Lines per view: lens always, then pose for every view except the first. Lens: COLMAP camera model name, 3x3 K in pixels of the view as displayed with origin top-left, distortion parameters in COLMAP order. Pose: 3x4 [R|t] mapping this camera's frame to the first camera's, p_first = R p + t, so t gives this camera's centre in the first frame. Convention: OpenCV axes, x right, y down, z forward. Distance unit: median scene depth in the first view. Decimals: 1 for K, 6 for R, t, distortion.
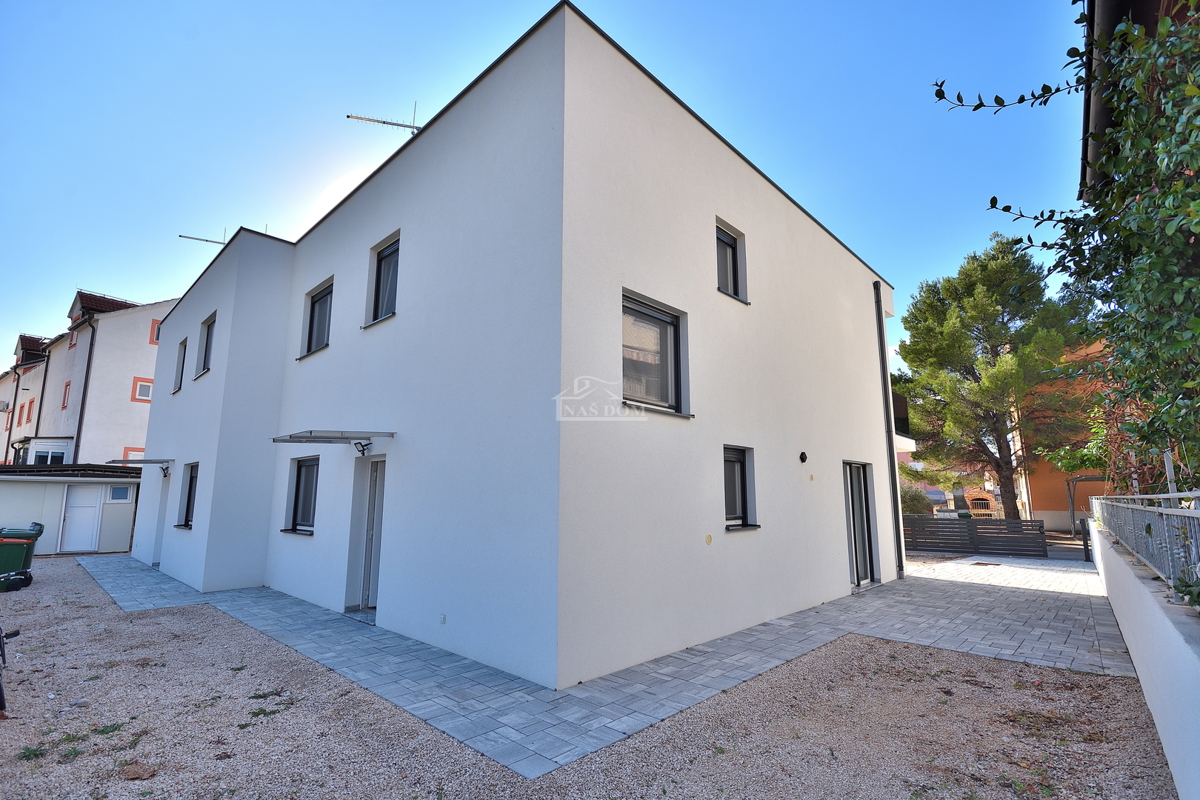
lens RADIAL K [[535.2, 0, 597.6], [0, 535.2, 402.7], [0, 0, 1]] dist [-0.000723, -0.008478]
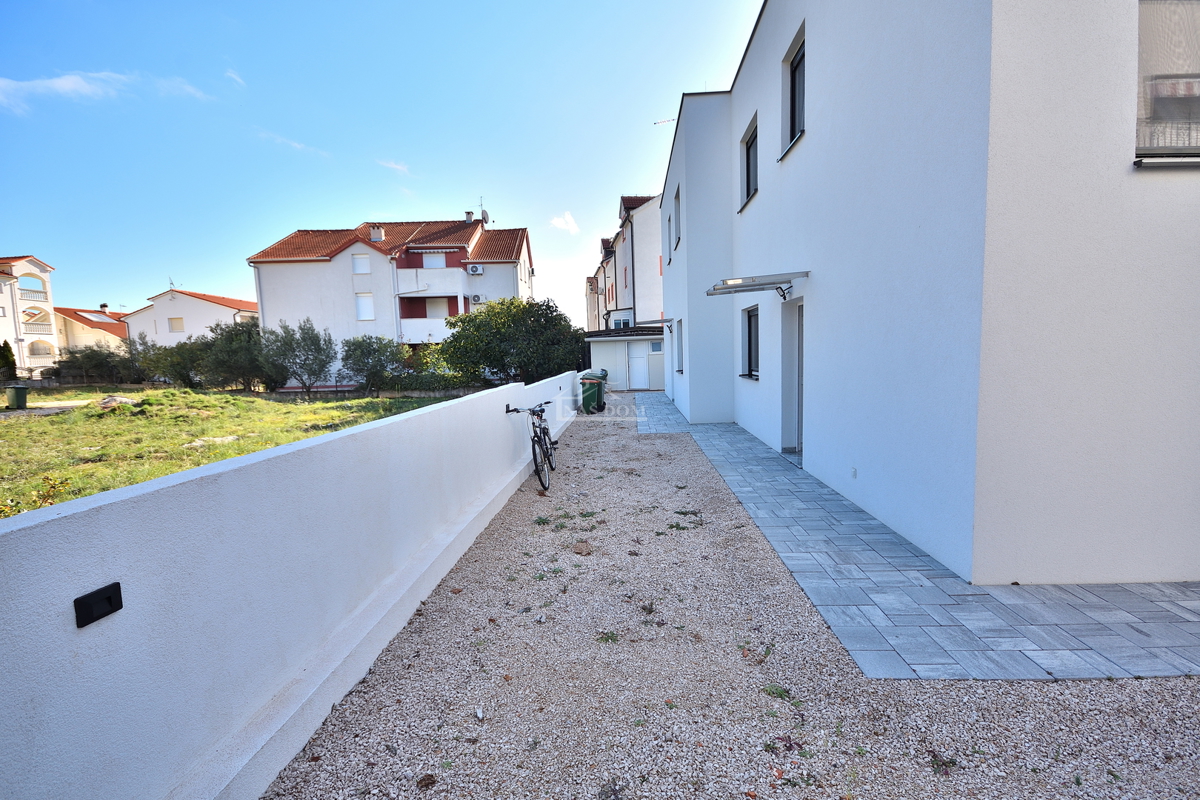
lens RADIAL K [[535.2, 0, 606.3], [0, 535.2, 399.3], [0, 0, 1]] dist [-0.000723, -0.008478]
pose [[0.656310, 0.043463, -0.753239, 0.128282], [0.165702, 0.965662, 0.200100, 0.041909], [0.736071, -0.256140, 0.626571, 0.188753]]
